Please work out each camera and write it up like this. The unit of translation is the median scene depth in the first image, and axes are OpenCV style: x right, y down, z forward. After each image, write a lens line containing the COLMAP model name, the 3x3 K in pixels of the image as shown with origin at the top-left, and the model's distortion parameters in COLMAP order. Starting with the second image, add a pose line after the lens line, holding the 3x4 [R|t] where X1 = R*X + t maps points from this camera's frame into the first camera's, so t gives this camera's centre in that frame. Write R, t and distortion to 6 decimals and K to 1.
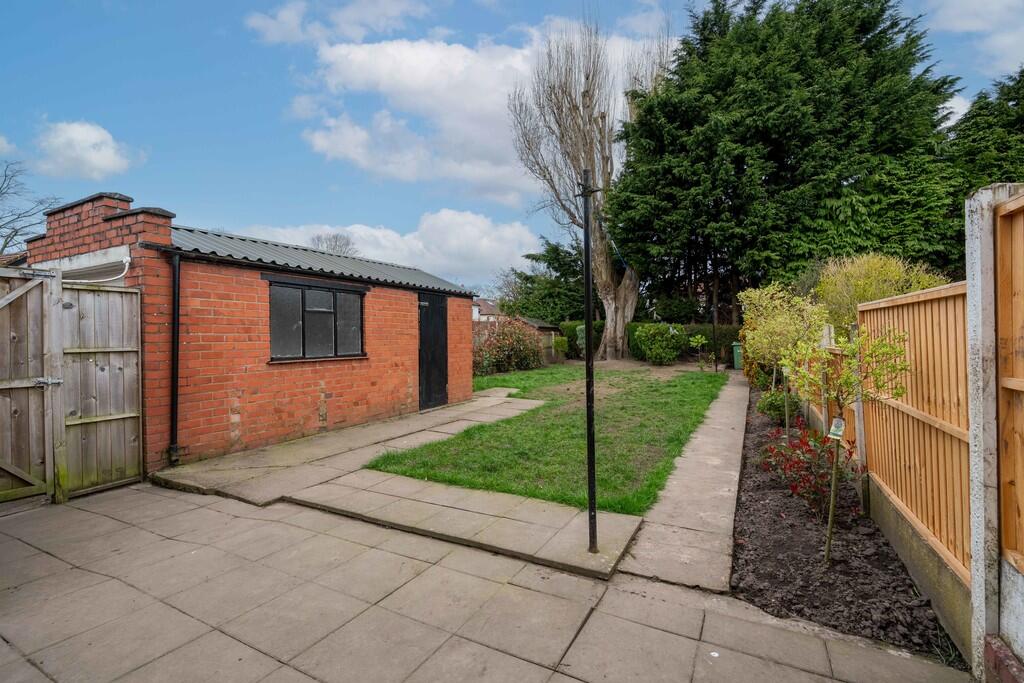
lens RADIAL K [[468.7, 0, 511.8], [0, 468.7, 336.9], [0, 0, 1]] dist [-0.002112, 0.000288]
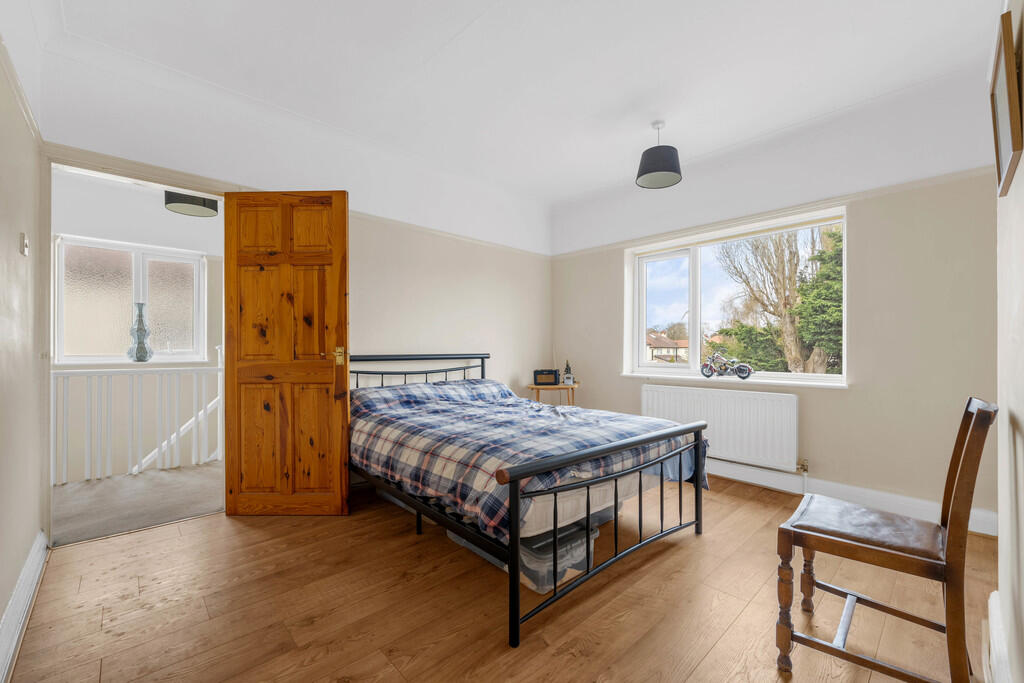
lens RADIAL K [[412.3, 0, 508.9], [0, 412.3, 343.9], [0, 0, 1]] dist [-0.001505, -0.000020]
pose [[0.941662, 0.000562, -0.336560, -0.152191], [-0.001674, 0.999994, -0.003012, -0.149503], [0.336557, 0.003399, 0.941657, -0.301755]]
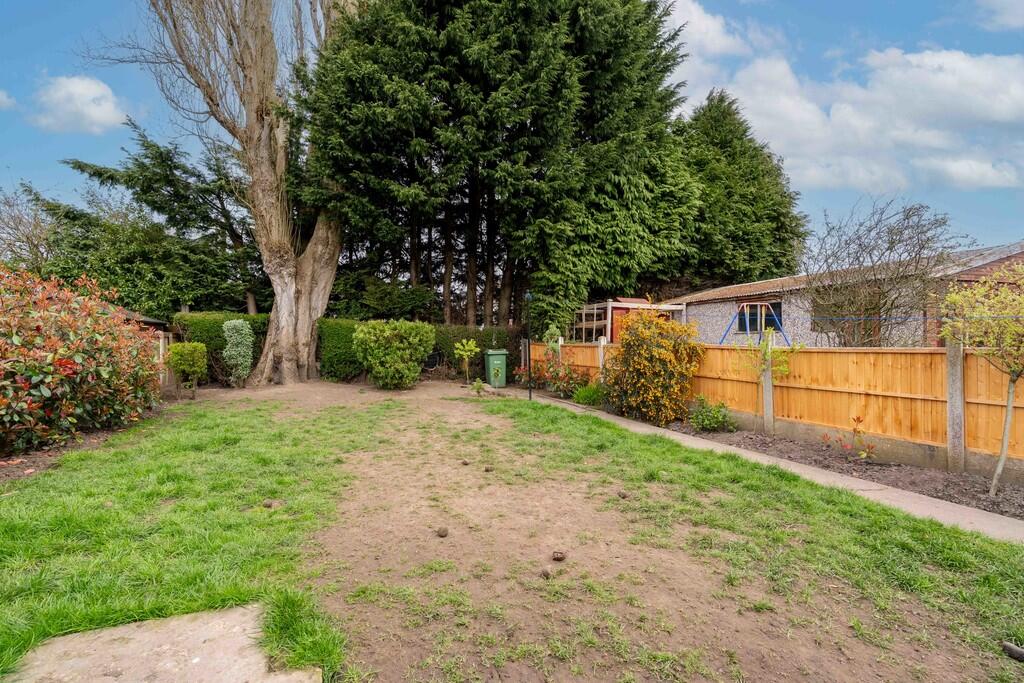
lens RADIAL K [[468.7, 0, 519.8], [0, 468.7, 339.4], [0, 0, 1]] dist [-0.002112, 0.000288]
pose [[0.660942, 0.009193, 0.750381, -0.025953], [0.000663, 0.999917, -0.012834, 0.003398], [-0.750437, 0.008980, 0.660881, 0.424989]]
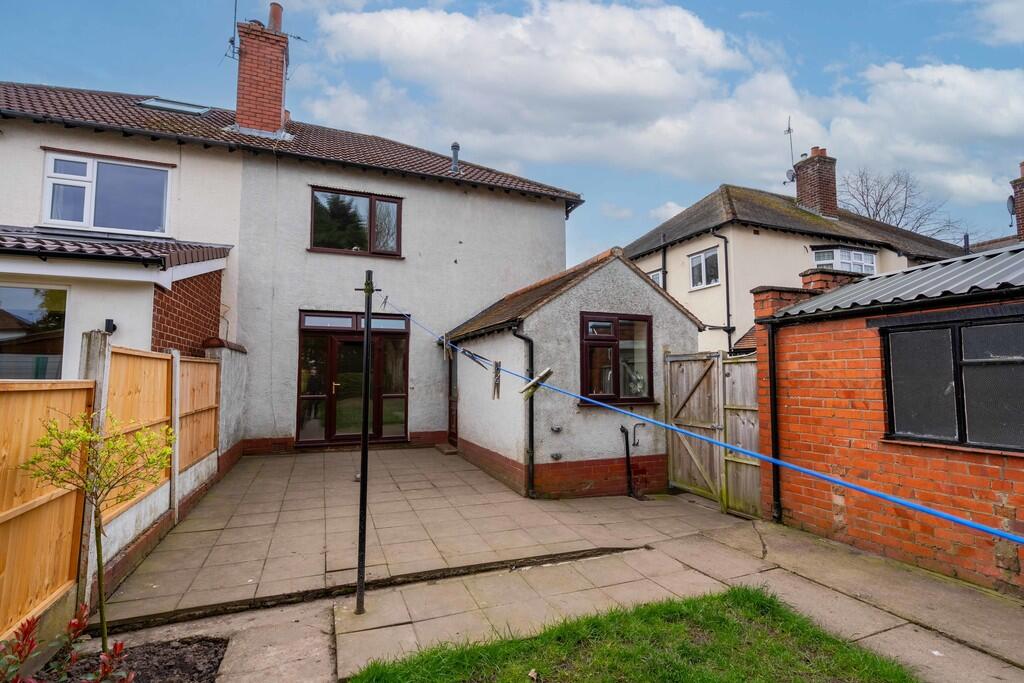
lens RADIAL K [[468.7, 0, 504.2], [0, 468.7, 342.8], [0, 0, 1]] dist [-0.002112, 0.000288]
pose [[-0.656270, -0.057971, -0.752296, 0.438877], [0.000709, 0.996996, -0.077445, -0.041495], [0.754525, -0.051358, -0.654258, 1.088915]]
